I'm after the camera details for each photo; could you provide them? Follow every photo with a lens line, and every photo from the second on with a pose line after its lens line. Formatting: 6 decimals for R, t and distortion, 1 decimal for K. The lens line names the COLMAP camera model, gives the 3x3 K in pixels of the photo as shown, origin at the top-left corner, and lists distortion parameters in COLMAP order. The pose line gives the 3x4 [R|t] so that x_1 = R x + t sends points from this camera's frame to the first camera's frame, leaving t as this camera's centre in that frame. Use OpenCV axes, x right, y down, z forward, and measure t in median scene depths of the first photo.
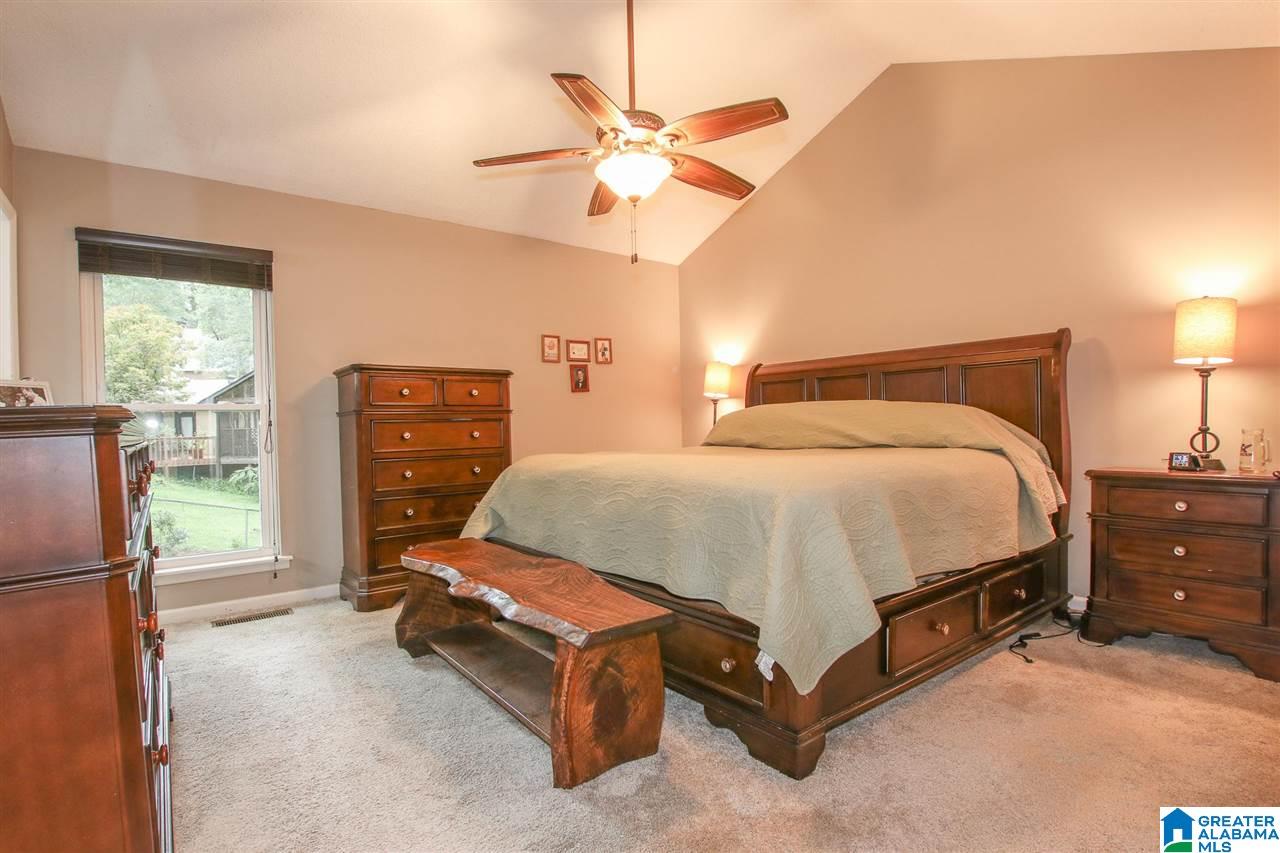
lens RADIAL K [[620.5, 0, 640.0], [0, 620.5, 426.5], [0, 0, 1]] dist [0.001391, 0.000425]
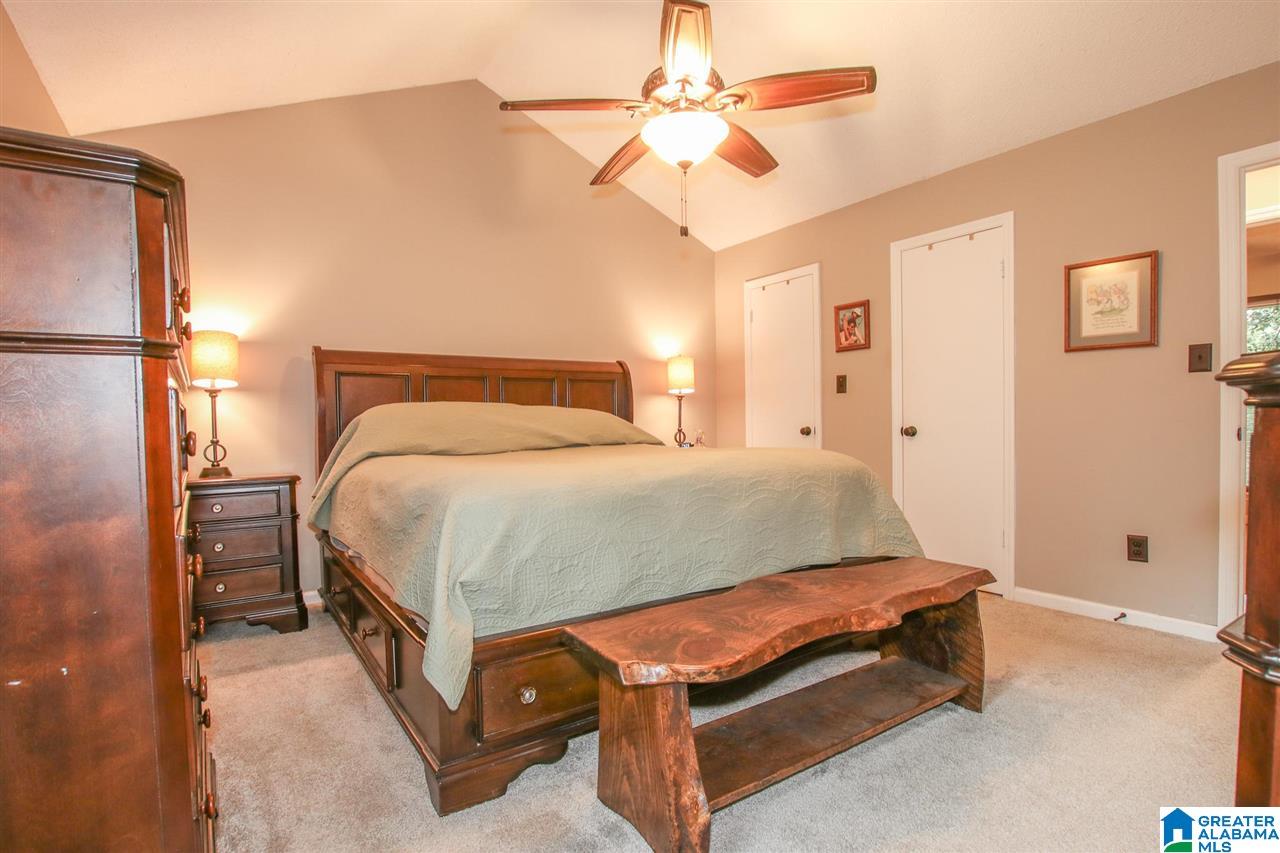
lens RADIAL K [[596.5, 0, 637.2], [0, 596.5, 436.9], [0, 0, 1]] dist [-0.034488, 0.004907]
pose [[0.101625, -0.005397, 0.994808, -0.712566], [0.013571, 0.999900, 0.004038, 0.014139], [-0.994730, 0.013090, 0.101688, 0.818904]]
